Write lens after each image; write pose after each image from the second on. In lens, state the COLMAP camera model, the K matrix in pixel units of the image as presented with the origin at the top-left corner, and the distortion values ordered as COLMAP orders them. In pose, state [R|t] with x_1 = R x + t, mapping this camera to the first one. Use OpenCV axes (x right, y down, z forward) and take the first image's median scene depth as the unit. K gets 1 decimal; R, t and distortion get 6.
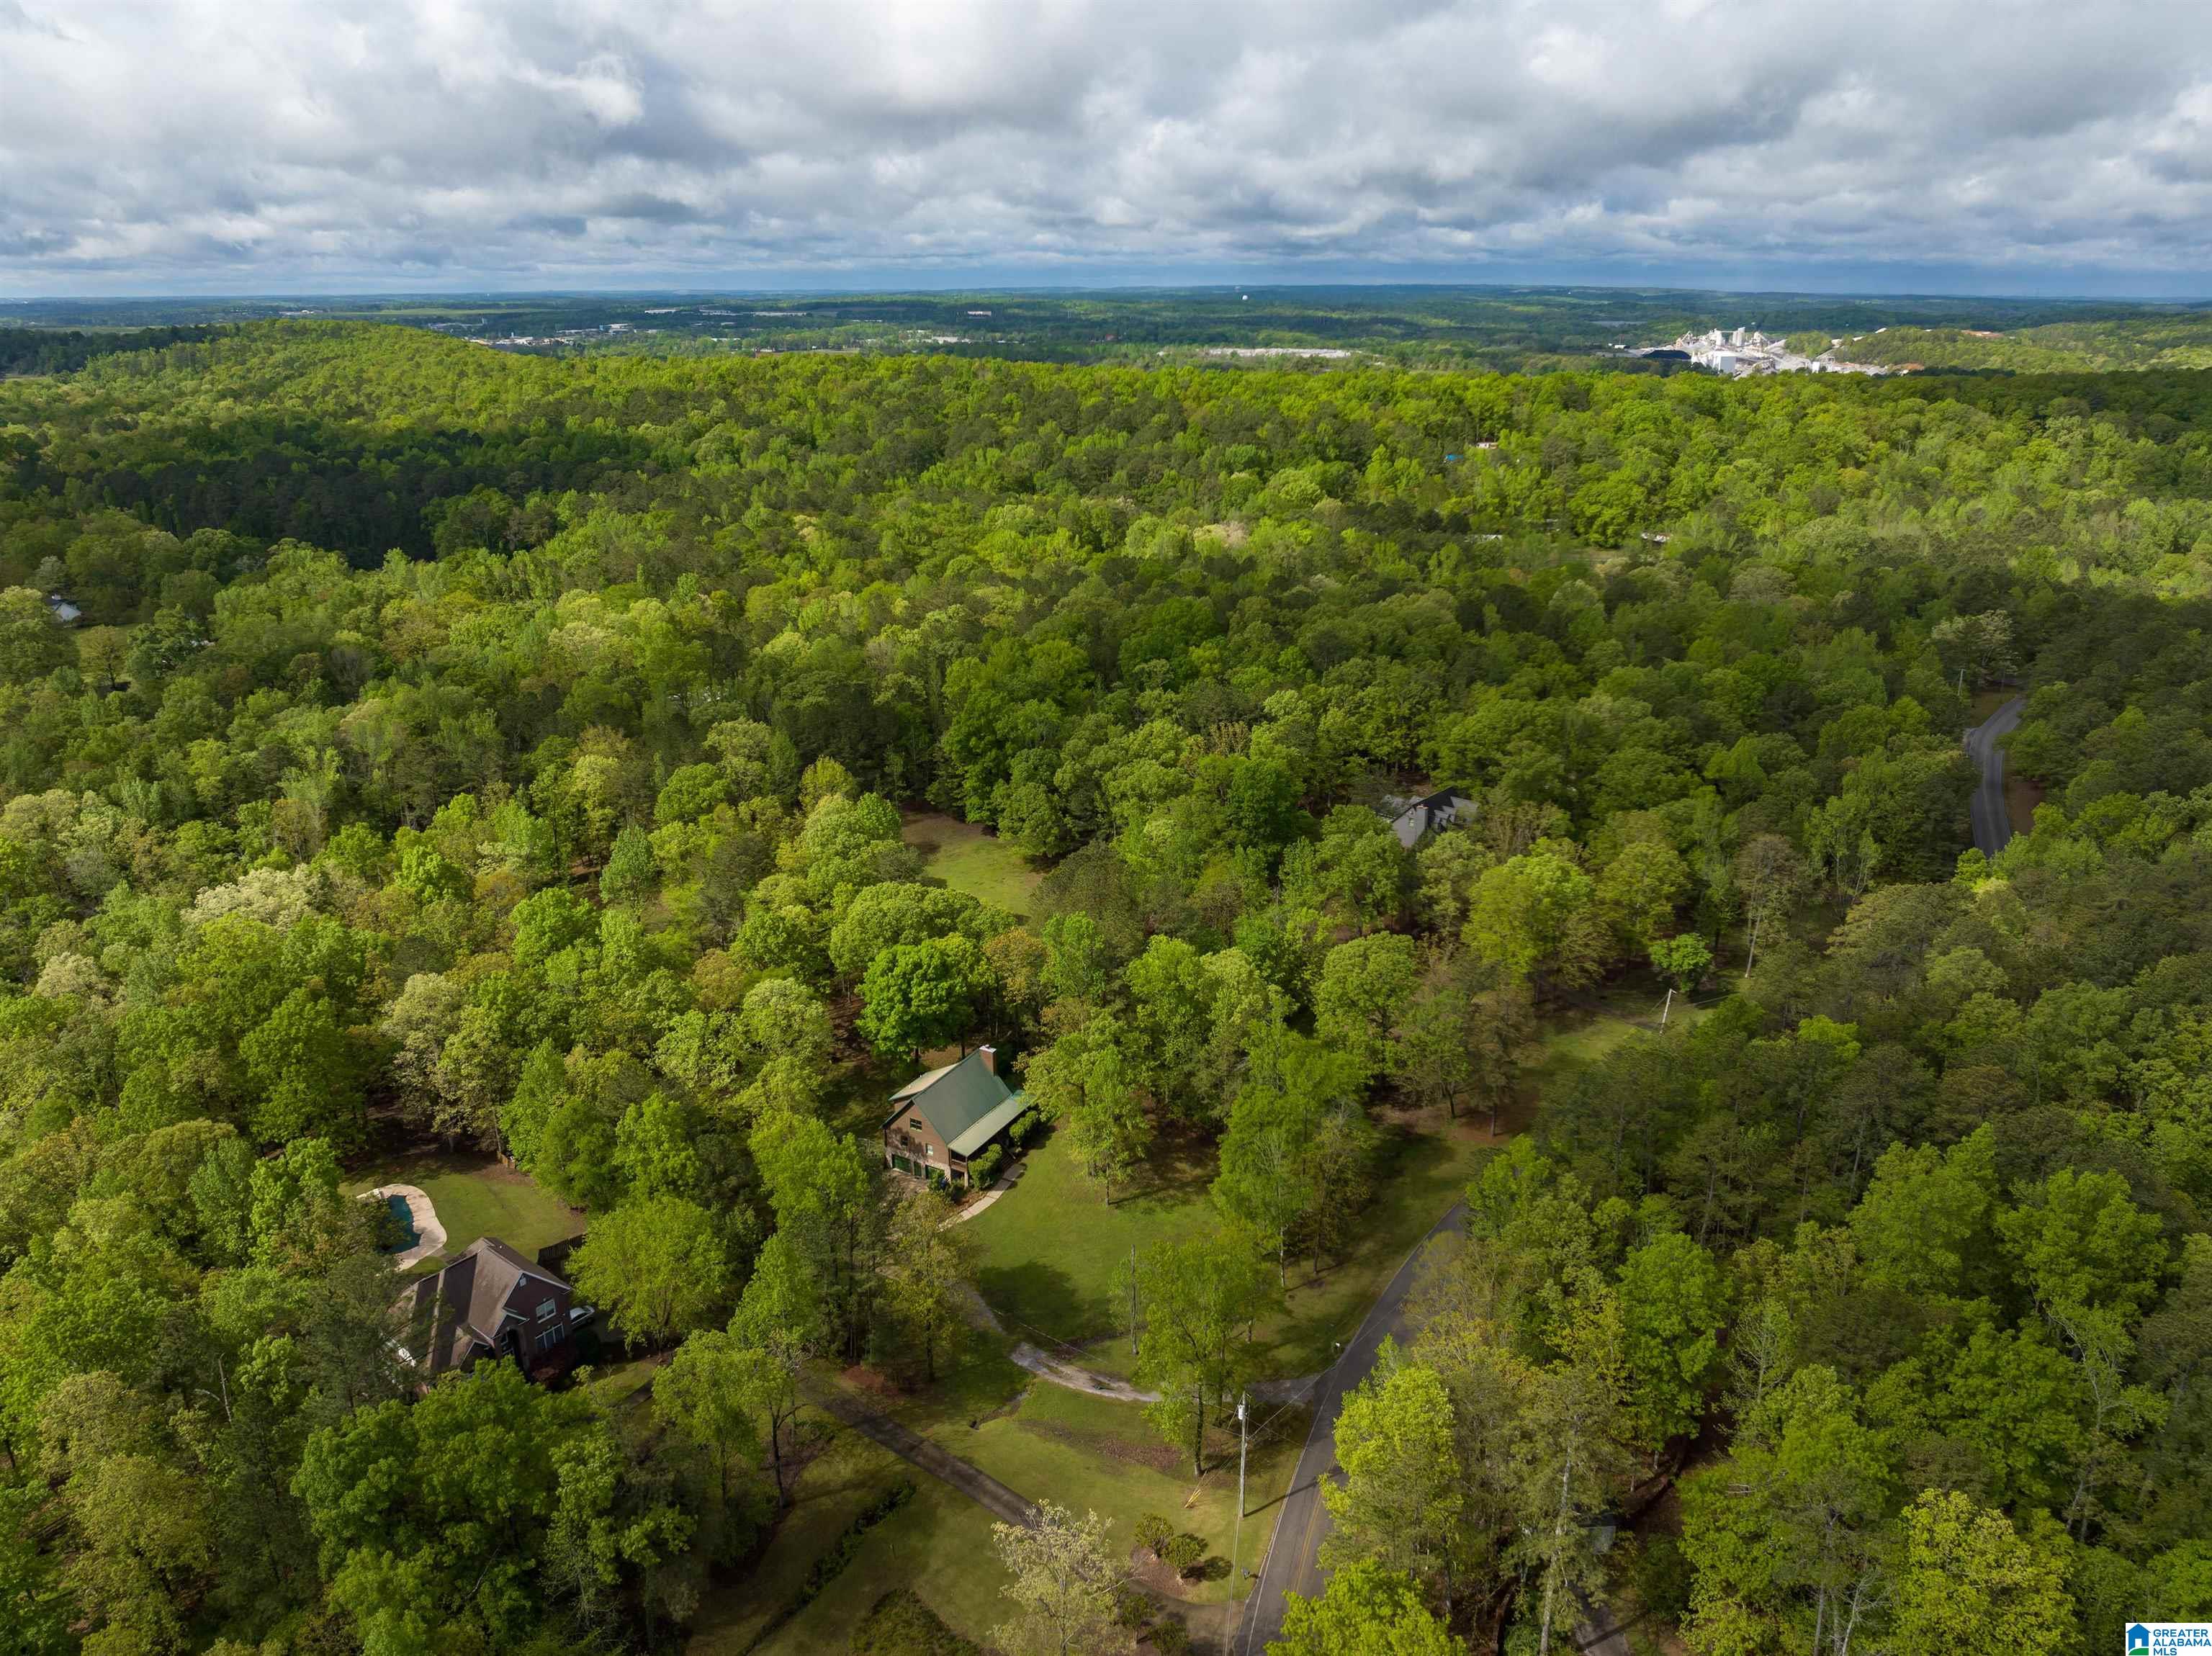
lens RADIAL K [[1549.6, 0, 1102.7], [0, 1549.6, 817.0], [0, 0, 1]] dist [-0.004685, -0.072591]
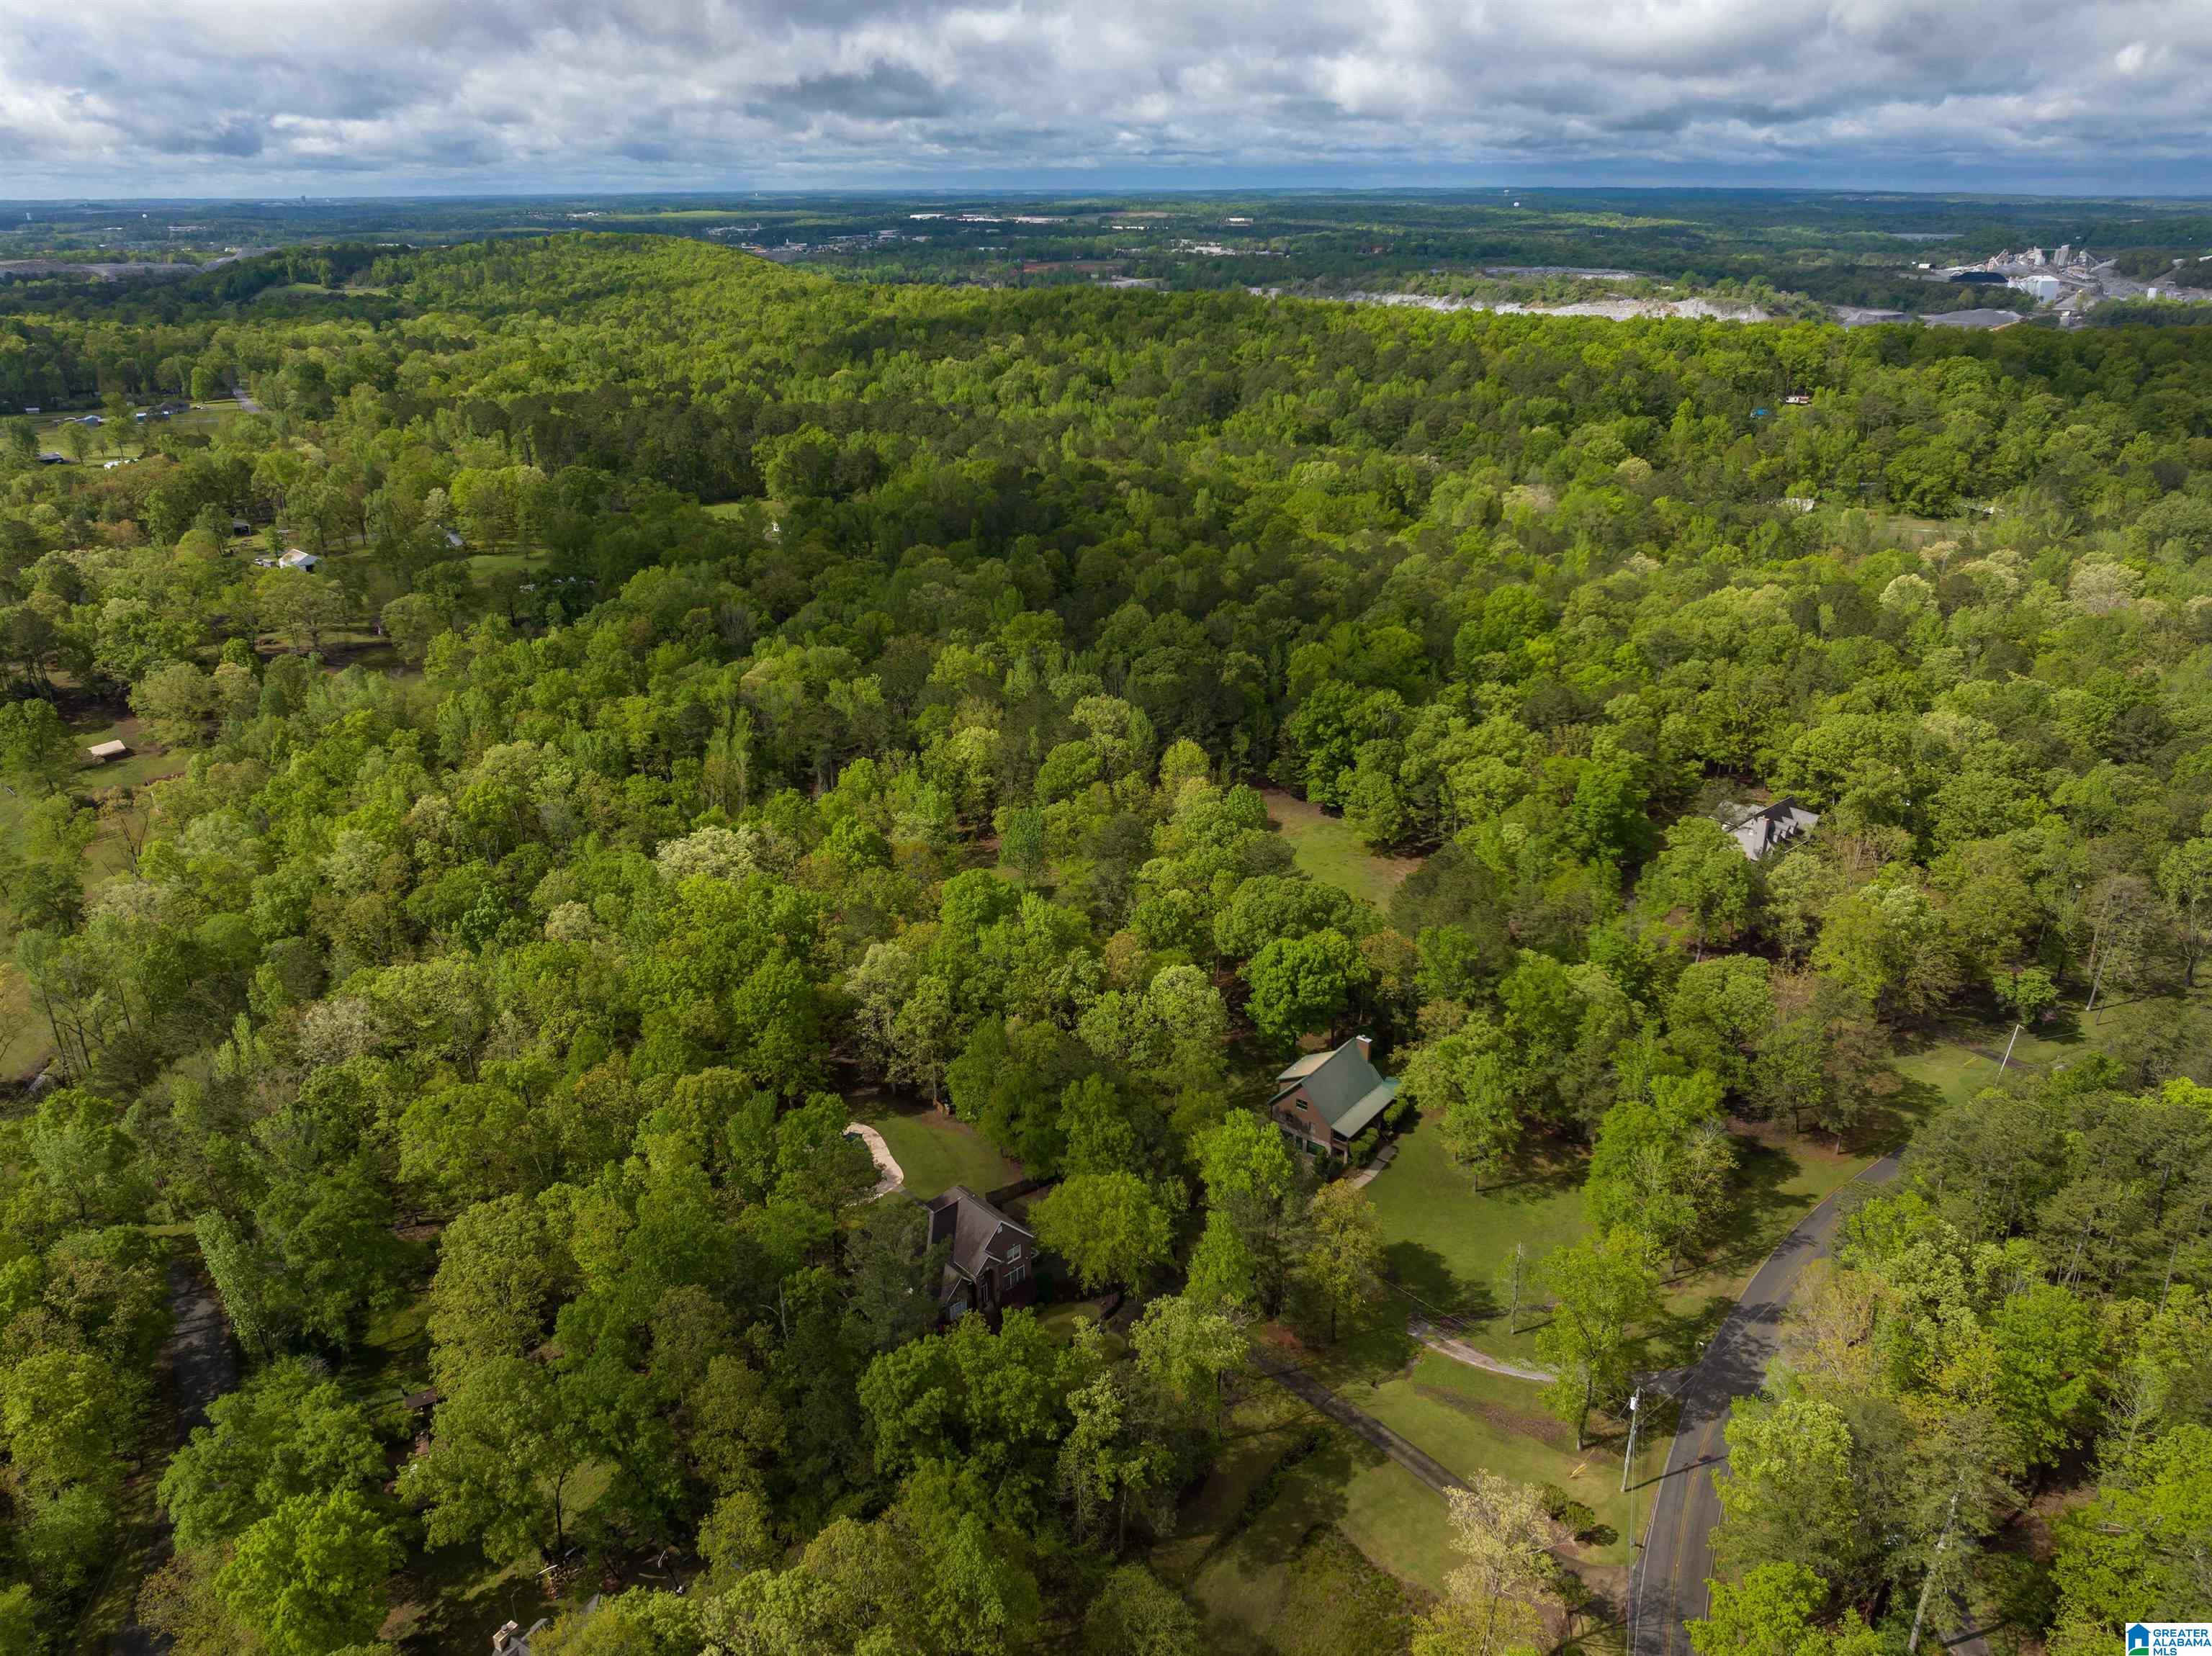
lens RADIAL K [[1557.3, 0, 1101.7], [0, 1557.3, 794.6], [0, 0, 1]] dist [-0.037283, -0.005600]
pose [[0.988040, 0.053471, -0.144627, -0.092519], [-0.046930, 0.997731, 0.048268, -0.058393], [0.146880, -0.040903, 0.988308, -0.095301]]
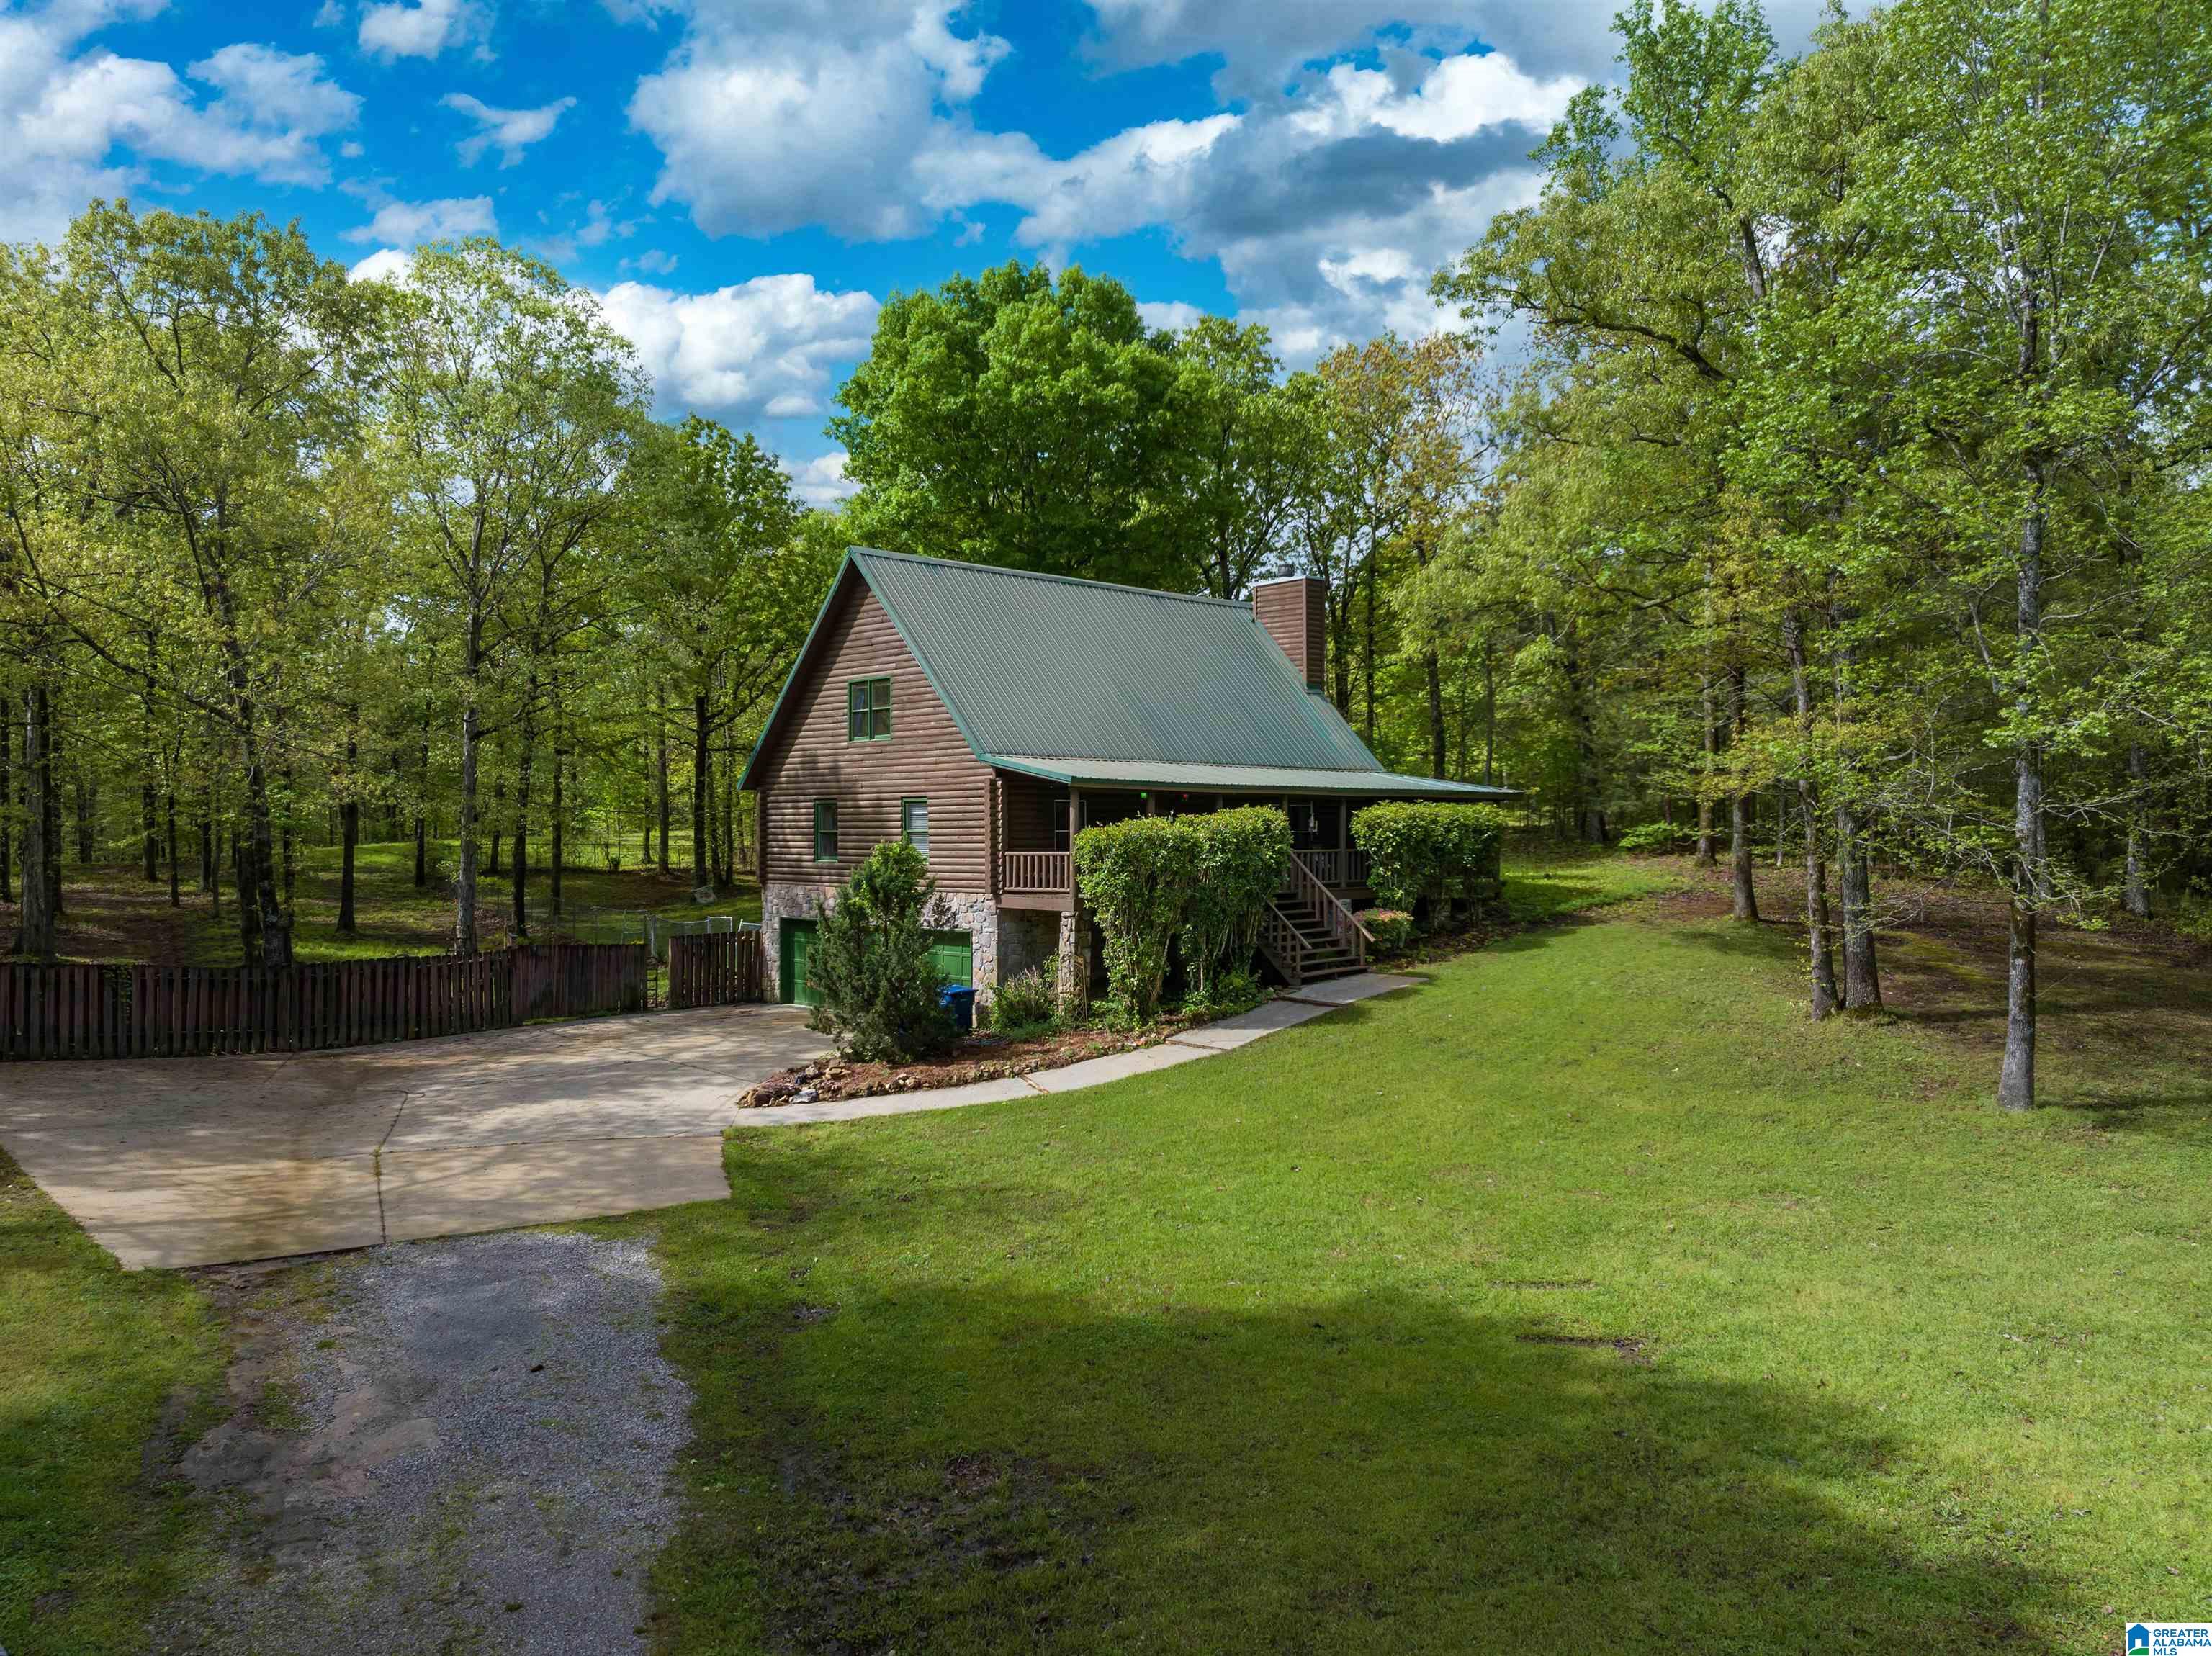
lens RADIAL K [[1565.1, 0, 1106.0], [0, 1565.1, 828.0], [0, 0, 1]] dist [-0.033897, -0.005214]
pose [[0.952749, -0.000881, -0.303757, -0.025632], [-0.098146, 0.945465, -0.310584, 0.222678], [0.287465, 0.325722, 0.900705, 0.684210]]
